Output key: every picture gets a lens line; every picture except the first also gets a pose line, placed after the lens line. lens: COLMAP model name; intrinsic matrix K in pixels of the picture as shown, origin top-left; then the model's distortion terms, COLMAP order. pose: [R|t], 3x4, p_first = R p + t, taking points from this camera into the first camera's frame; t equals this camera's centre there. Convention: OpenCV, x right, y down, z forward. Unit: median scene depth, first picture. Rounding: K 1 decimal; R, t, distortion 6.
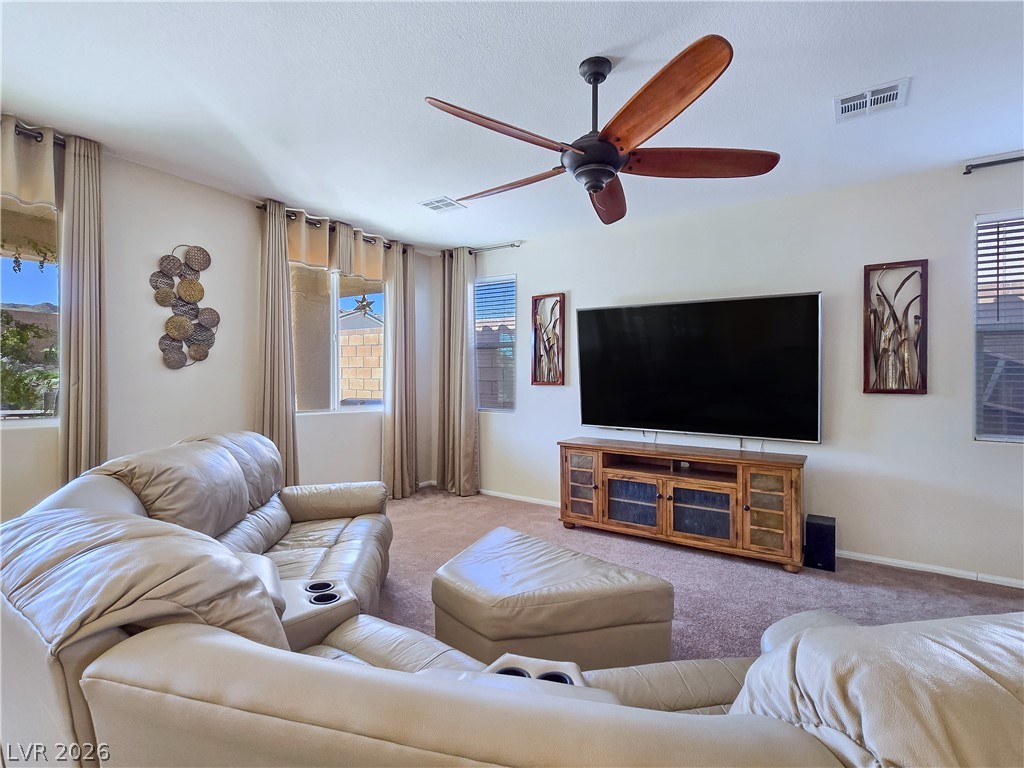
lens RADIAL K [[495.1, 0, 517.7], [0, 495.1, 390.4], [0, 0, 1]] dist [-0.001803, 0.000416]
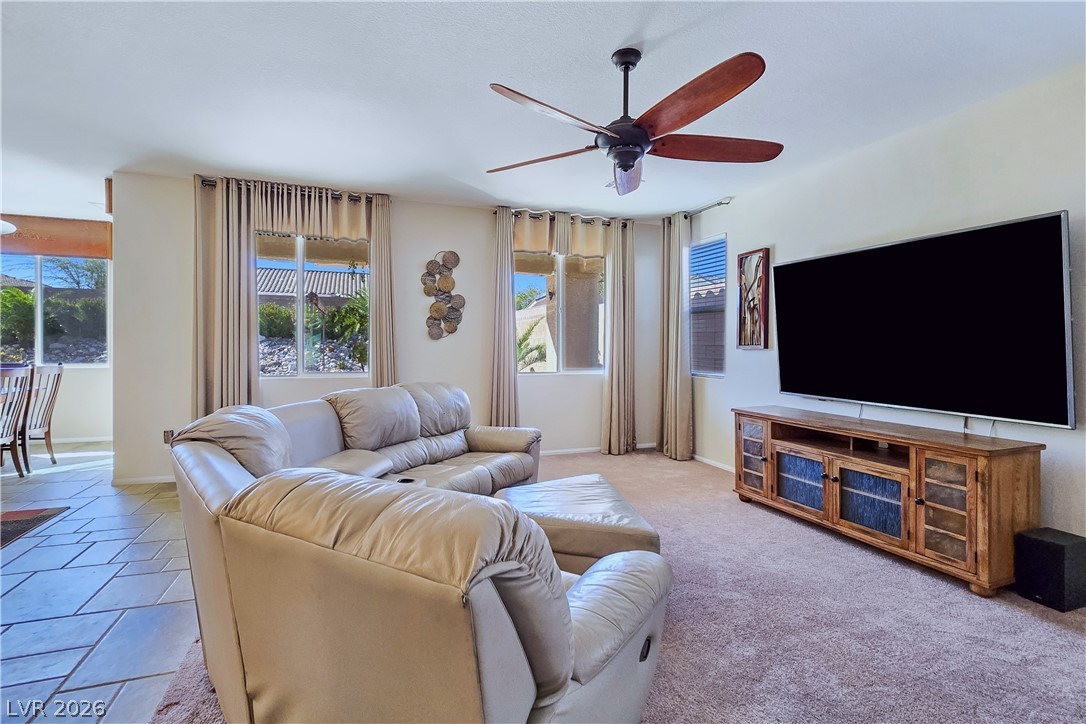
lens RADIAL K [[519.3, 0, 543.0], [0, 519.3, 362.0], [0, 0, 1]] dist [-0.000011, 0.000050]
pose [[0.806875, 0.005220, -0.590699, 0.418131], [-0.001171, 0.999973, 0.007238, 0.008887], [0.590721, -0.005148, 0.806860, -0.019236]]
